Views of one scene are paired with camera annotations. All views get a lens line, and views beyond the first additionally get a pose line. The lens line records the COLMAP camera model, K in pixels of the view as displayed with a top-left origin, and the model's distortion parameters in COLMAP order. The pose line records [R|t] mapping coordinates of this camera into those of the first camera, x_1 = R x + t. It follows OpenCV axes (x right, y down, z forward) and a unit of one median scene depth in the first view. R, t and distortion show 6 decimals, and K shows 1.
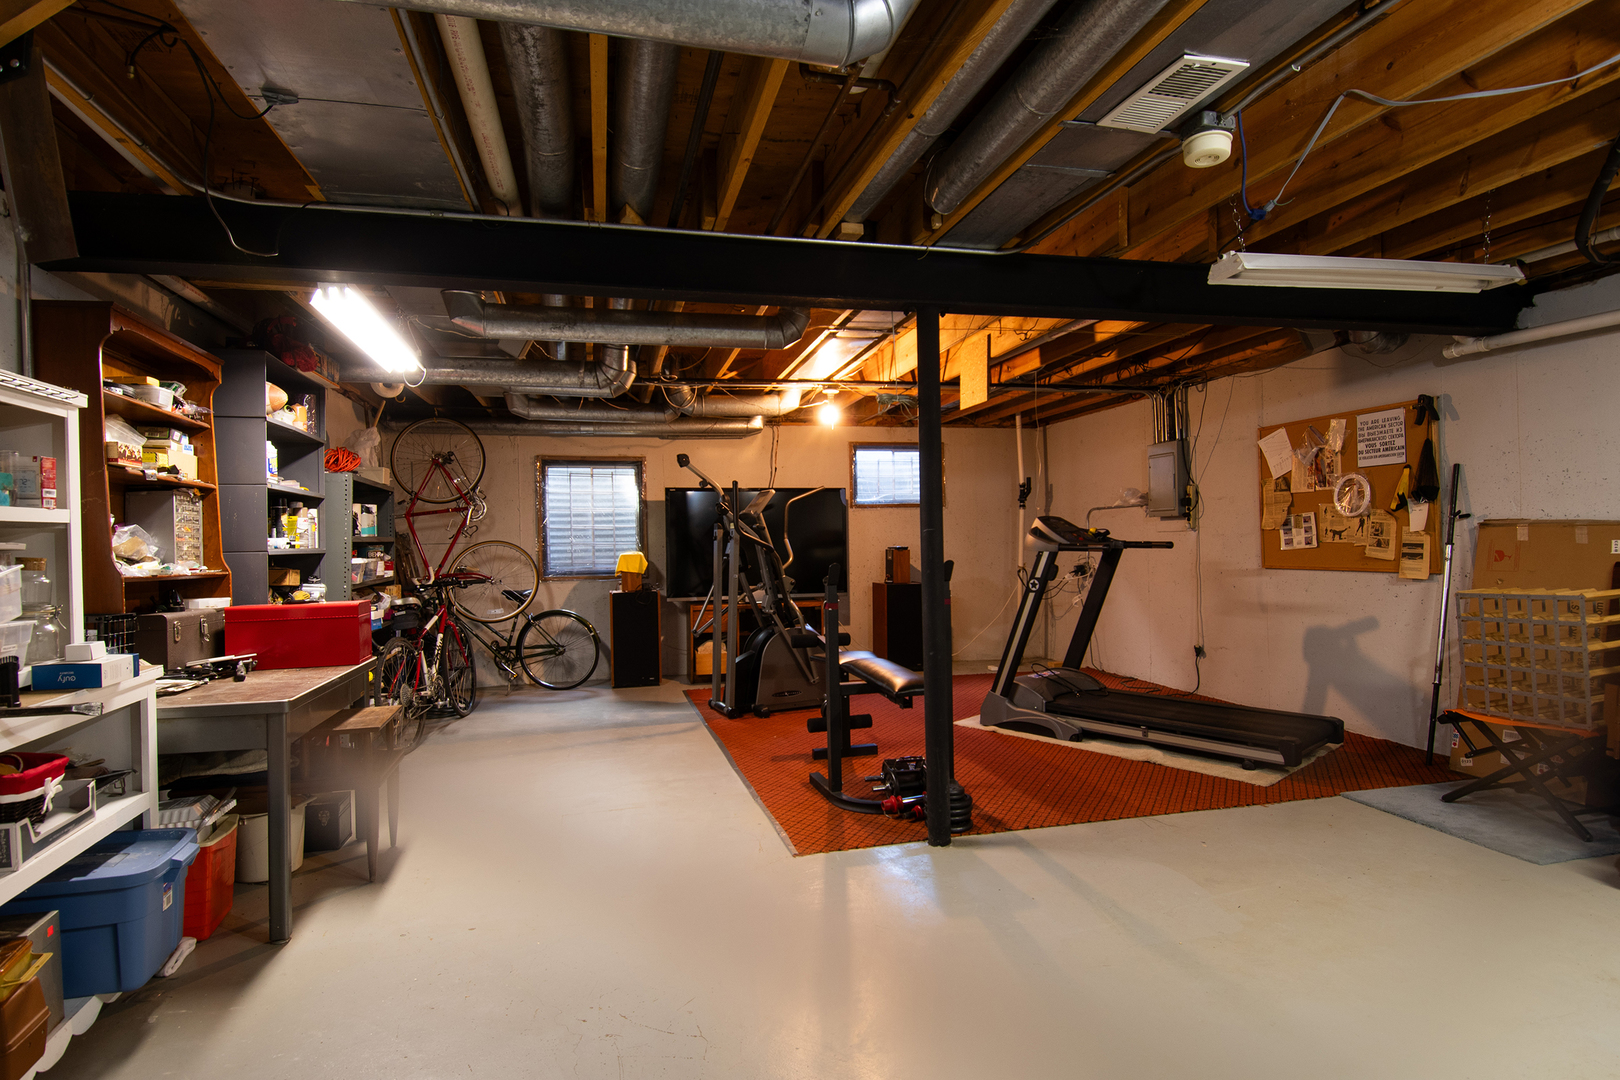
lens RADIAL K [[852.0, 0, 810.0], [0, 852.0, 540.0], [0, 0, 1]] dist [0.039684, -0.001090]
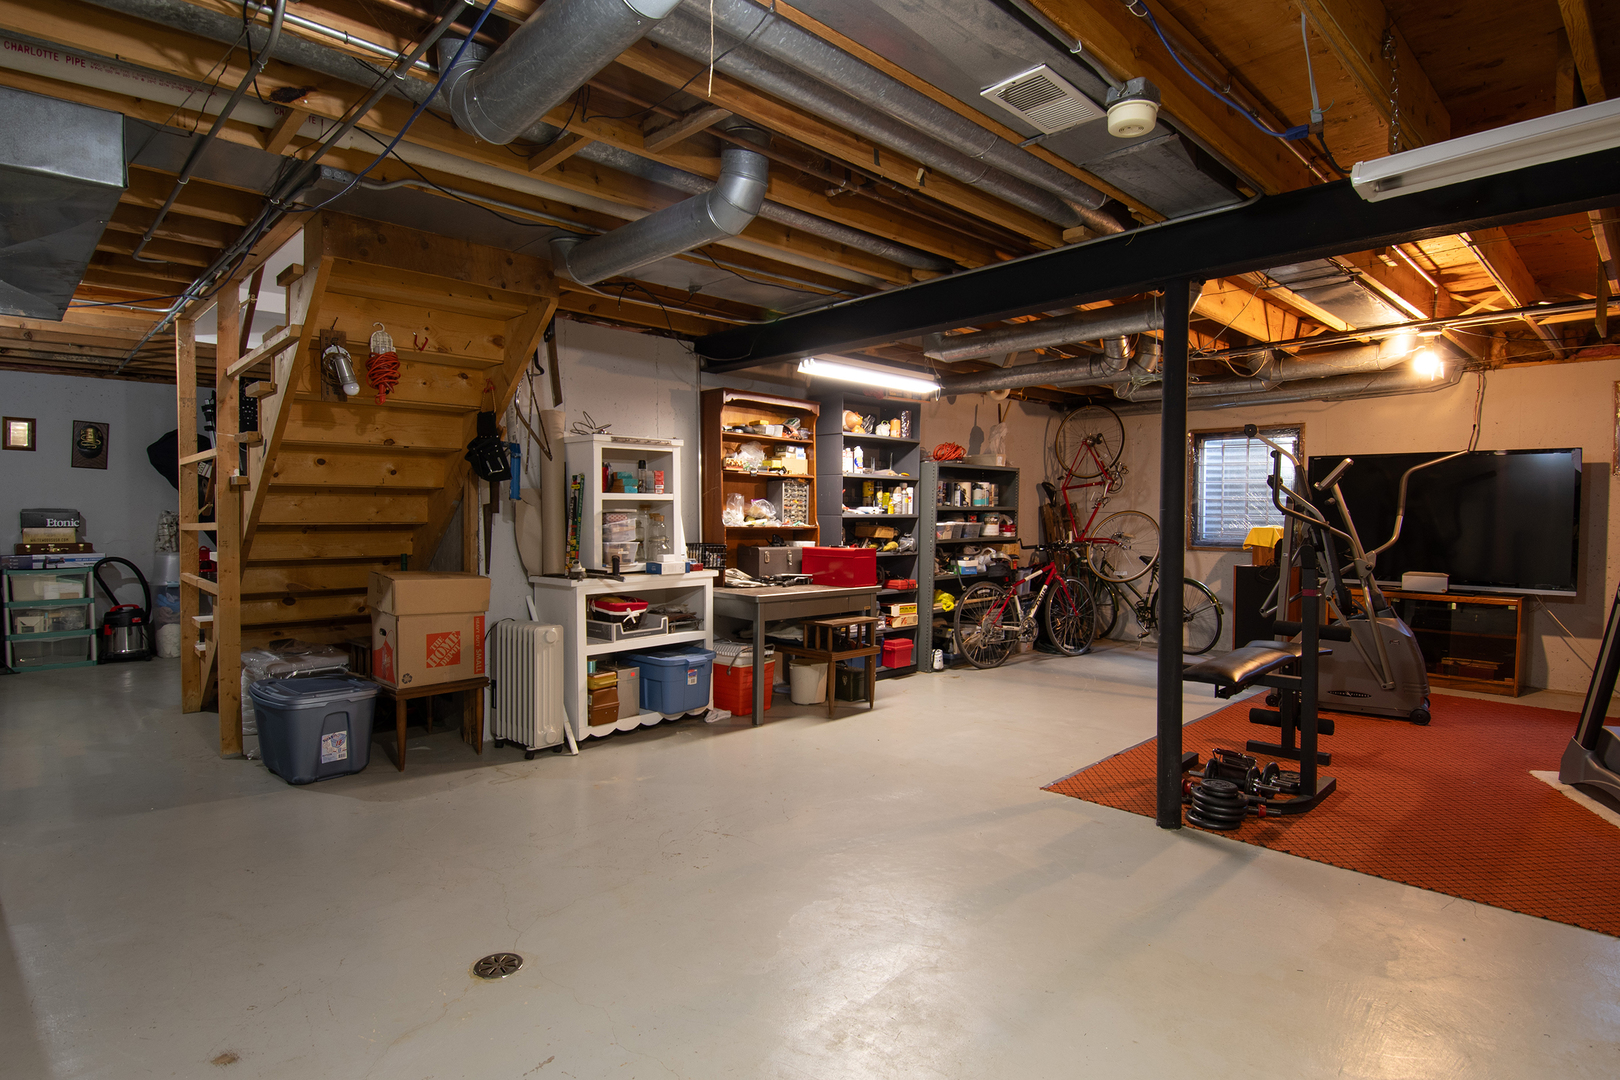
lens RADIAL K [[852.0, 0, 810.0], [0, 852.0, 540.0], [0, 0, 1]] dist [0.039684, -0.001090]
pose [[0.510713, 0.049967, -0.858298, 0.734847], [-0.015095, 0.998677, 0.049157, -0.019050], [0.859619, -0.012149, 0.510791, 0.128366]]
